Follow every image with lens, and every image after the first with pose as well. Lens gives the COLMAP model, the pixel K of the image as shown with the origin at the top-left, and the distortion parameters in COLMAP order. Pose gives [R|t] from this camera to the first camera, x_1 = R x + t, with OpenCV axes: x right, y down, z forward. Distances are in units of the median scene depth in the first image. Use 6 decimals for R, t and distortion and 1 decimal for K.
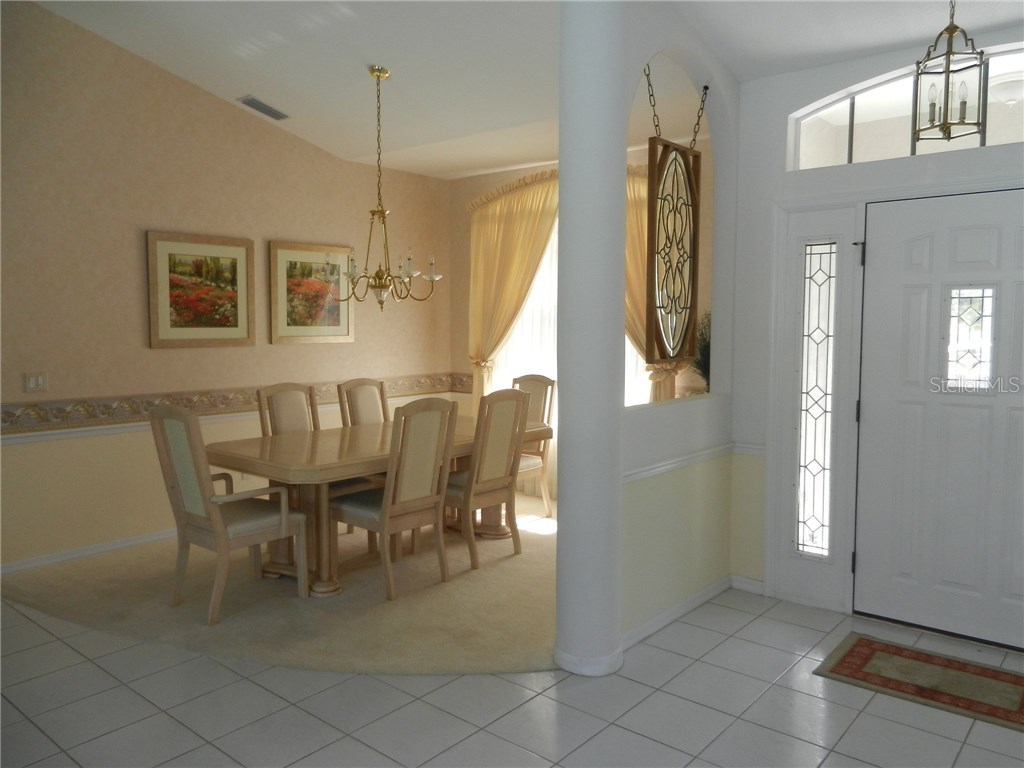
lens RADIAL K [[770.3, 0, 512.0], [0, 770.3, 384.0], [0, 0, 1]] dist [0.028665, -0.009034]
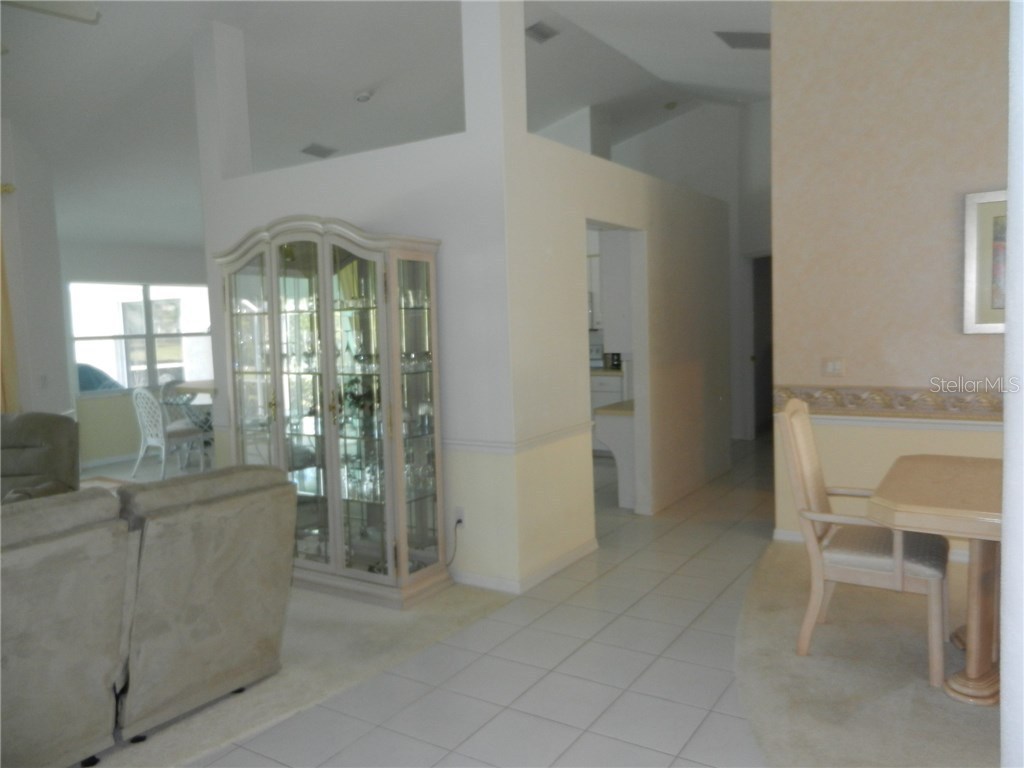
lens RADIAL K [[770.3, 0, 512.0], [0, 770.3, 384.0], [0, 0, 1]] dist [0.028665, -0.009034]
pose [[0.134174, 0.073740, -0.988210, 0.326562], [-0.044289, 0.996677, 0.068359, -0.030026], [0.989968, 0.034595, 0.136994, 0.447872]]
